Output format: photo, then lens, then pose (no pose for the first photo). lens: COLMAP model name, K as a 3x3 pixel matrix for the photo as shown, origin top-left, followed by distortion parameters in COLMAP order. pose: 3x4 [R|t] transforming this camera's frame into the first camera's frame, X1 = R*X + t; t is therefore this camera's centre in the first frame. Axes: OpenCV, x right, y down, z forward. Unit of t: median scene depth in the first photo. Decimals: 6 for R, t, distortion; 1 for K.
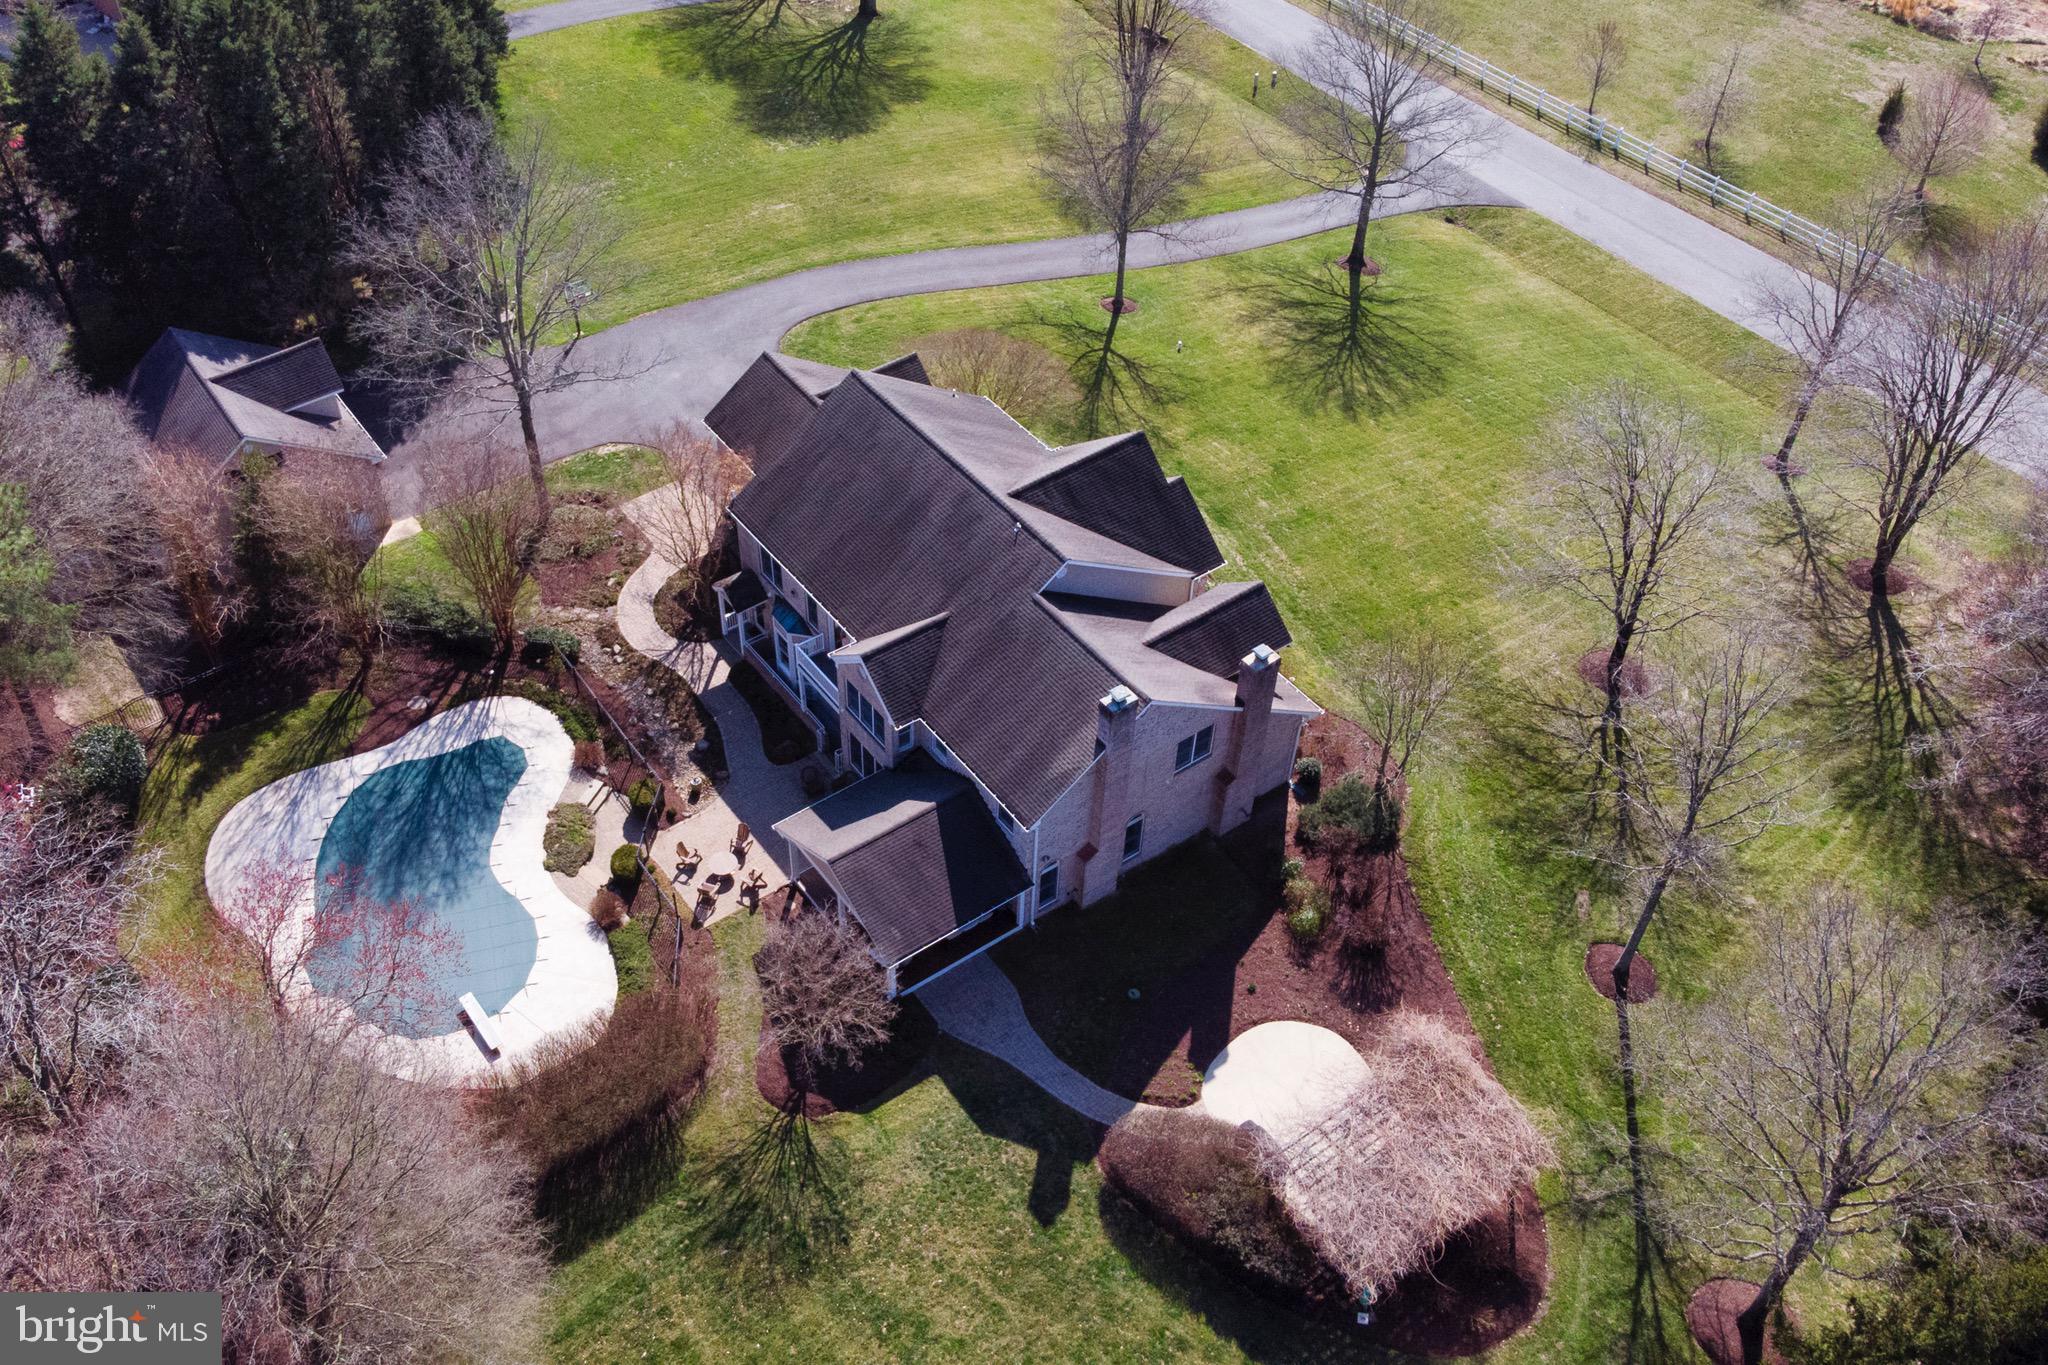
lens RADIAL K [[1813.7, 0, 984.3], [0, 1813.7, 683.4], [0, 0, 1]] dist [0.094299, -0.269279]
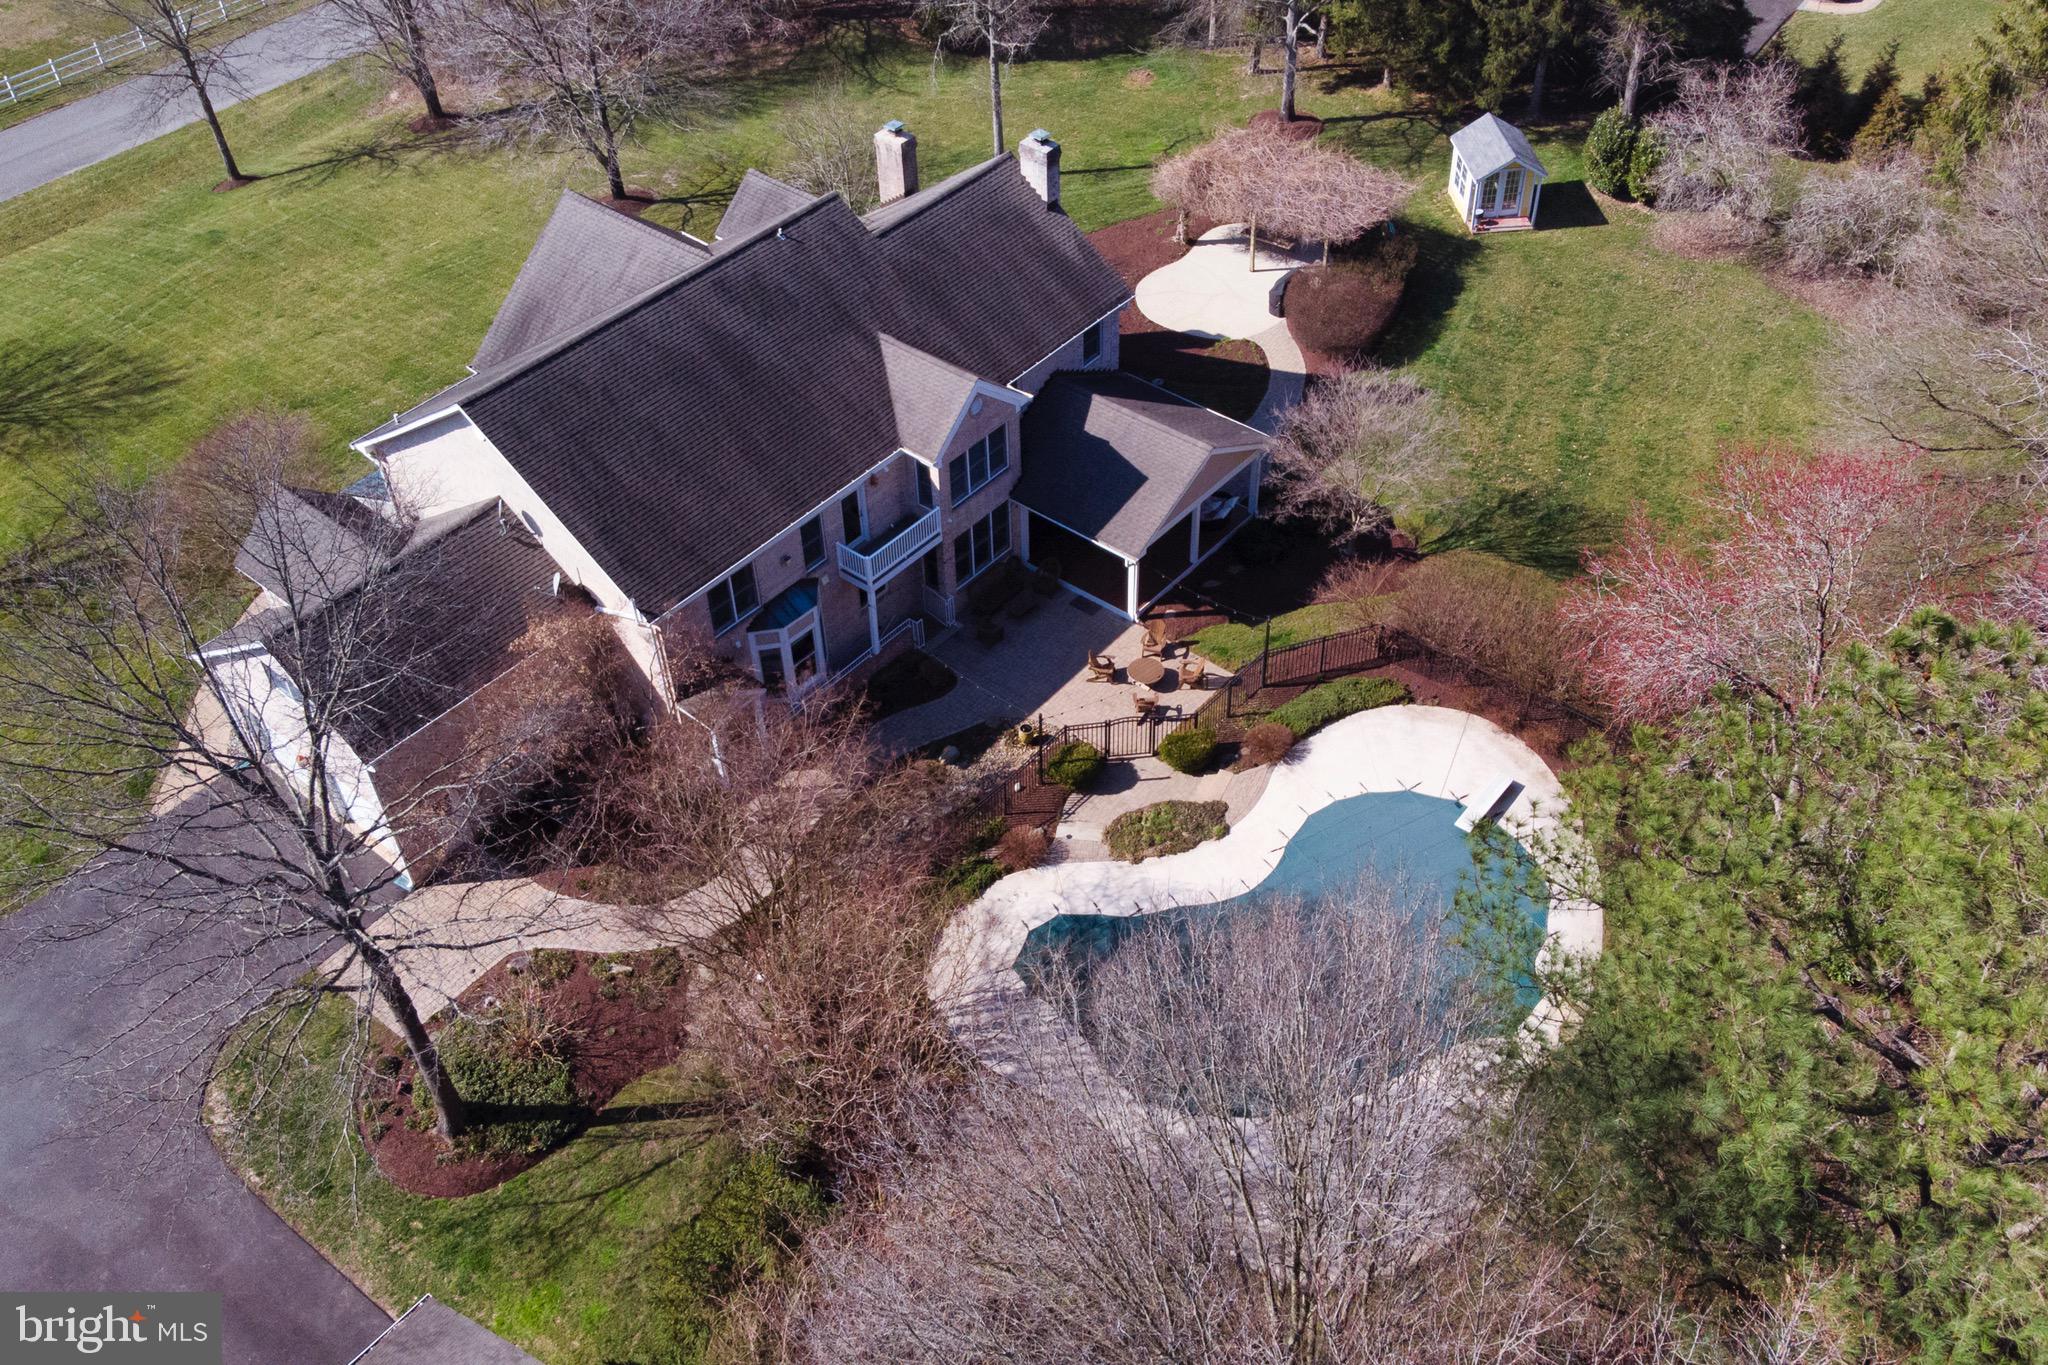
lens RADIAL K [[1833.1, 0, 1018.9], [0, 1833.1, 603.3], [0, 0, 1]] dist [0.110396, -0.268739]
pose [[-0.248404, -0.632416, 0.733720, -0.660711], [0.715561, 0.390739, 0.579047, -0.390603], [-0.652892, 0.668859, 0.355471, 0.702164]]
